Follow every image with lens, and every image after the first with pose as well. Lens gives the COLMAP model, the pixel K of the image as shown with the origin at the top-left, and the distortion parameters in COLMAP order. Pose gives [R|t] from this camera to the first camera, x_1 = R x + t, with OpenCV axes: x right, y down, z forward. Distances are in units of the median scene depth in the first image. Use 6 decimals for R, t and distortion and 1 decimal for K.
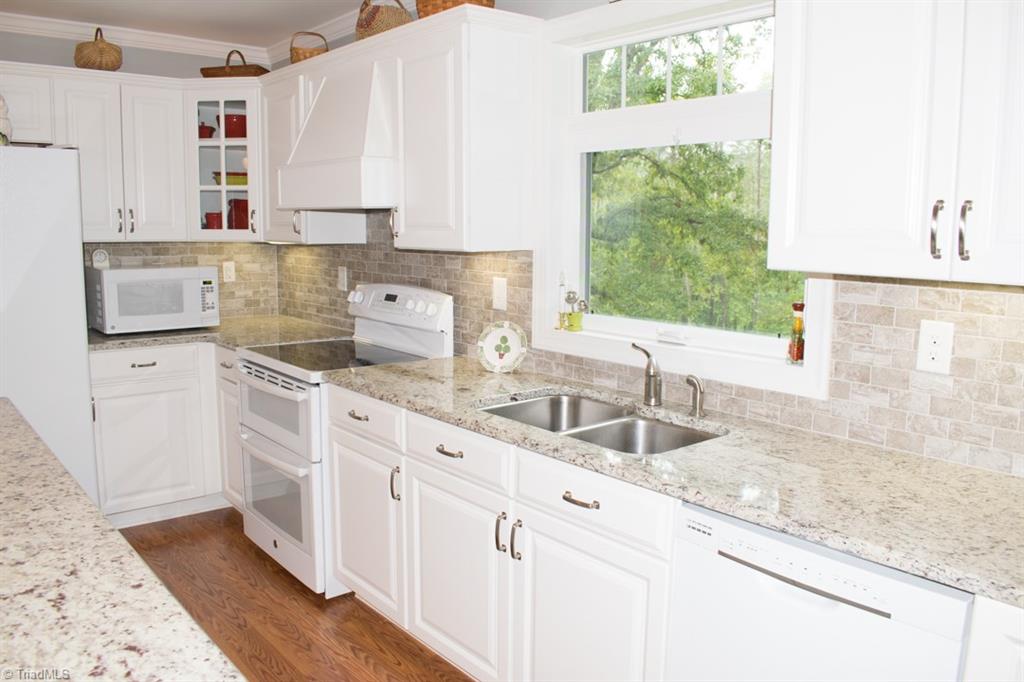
lens RADIAL K [[798.4, 0, 512.0], [0, 798.4, 341.0], [0, 0, 1]] dist [-0.087420, -0.000280]
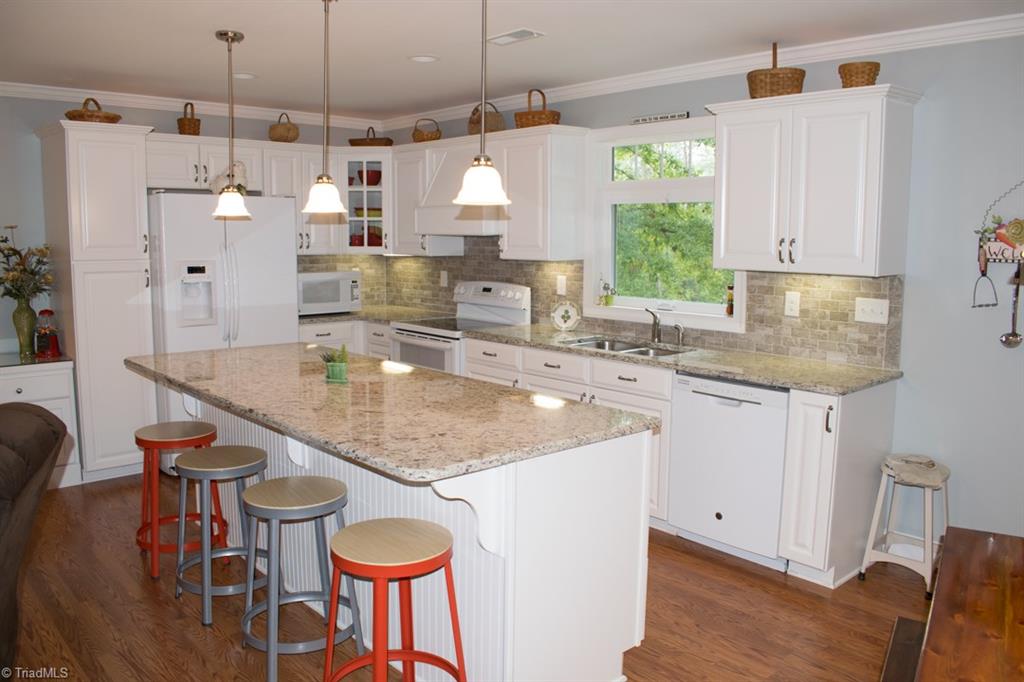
lens RADIAL K [[798.4, 0, 512.0], [0, 798.4, 341.0], [0, 0, 1]] dist [-0.087420, -0.000280]
pose [[0.999376, -0.010252, 0.033812, -0.174688], [0.010553, 0.999906, -0.008725, 0.069982], [-0.033719, 0.009076, 0.999390, -0.665668]]
